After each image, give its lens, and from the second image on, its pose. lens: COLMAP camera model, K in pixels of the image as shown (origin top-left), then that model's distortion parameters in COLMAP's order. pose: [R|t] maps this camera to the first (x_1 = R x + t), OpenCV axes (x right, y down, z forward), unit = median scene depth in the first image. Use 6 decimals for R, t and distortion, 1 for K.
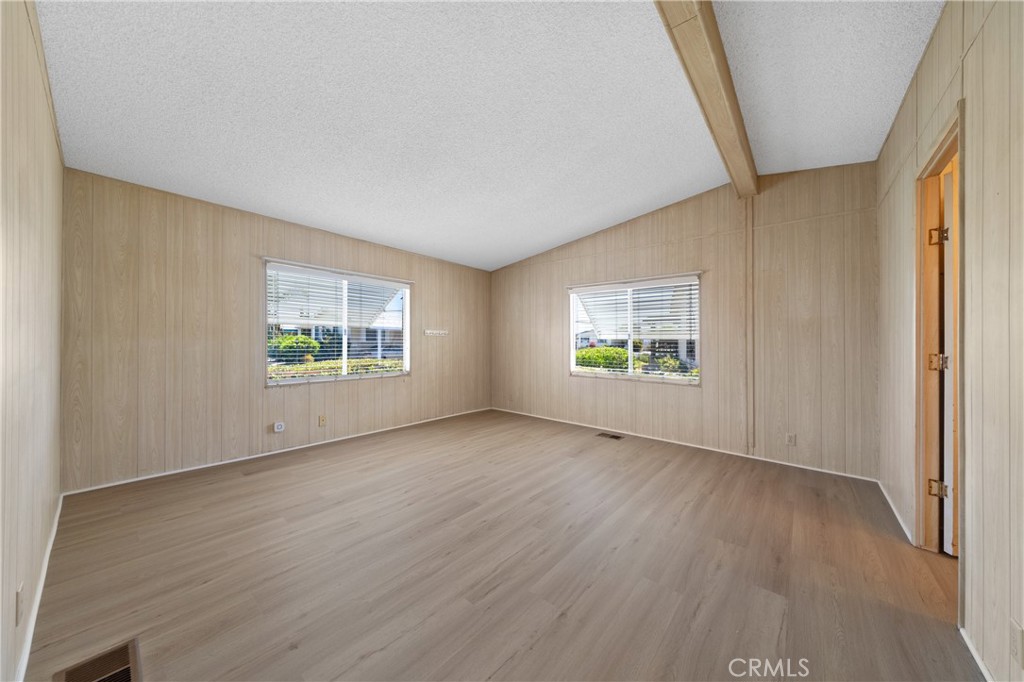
lens RADIAL K [[342.3, 0, 510.7], [0, 342.3, 343.7], [0, 0, 1]] dist [0.007570, -0.000432]
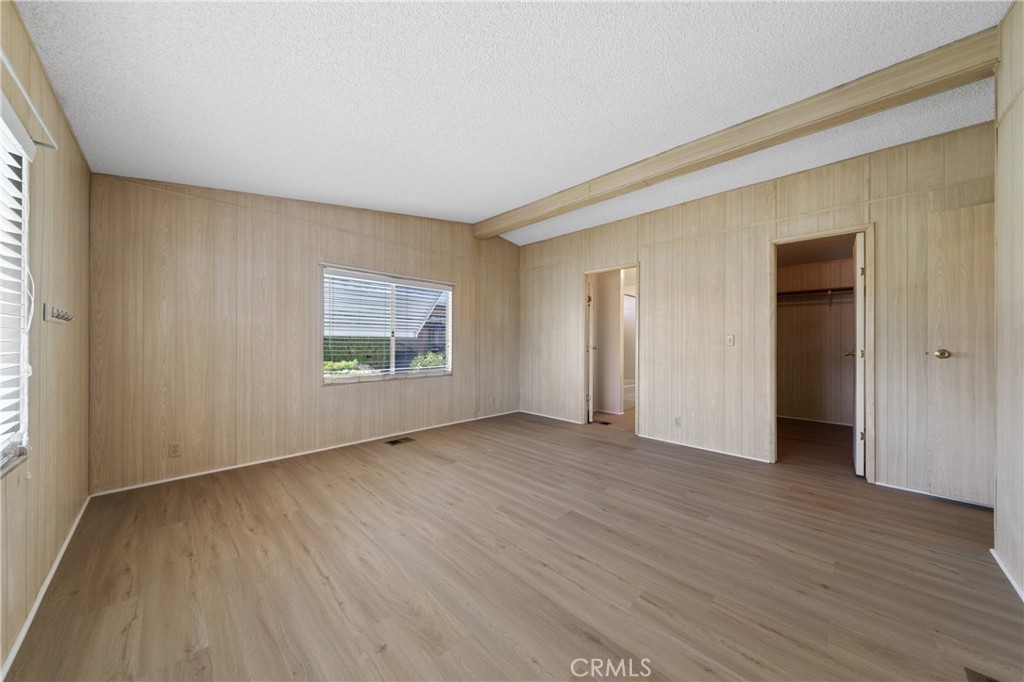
lens RADIAL K [[342.3, 0, 506.9], [0, 342.3, 340.6], [0, 0, 1]] dist [0.007570, -0.000432]
pose [[0.083852, -0.009361, 0.996434, -0.692190], [-0.002960, 0.999949, 0.009643, -0.014964], [-0.996474, -0.003758, 0.083820, 0.716108]]
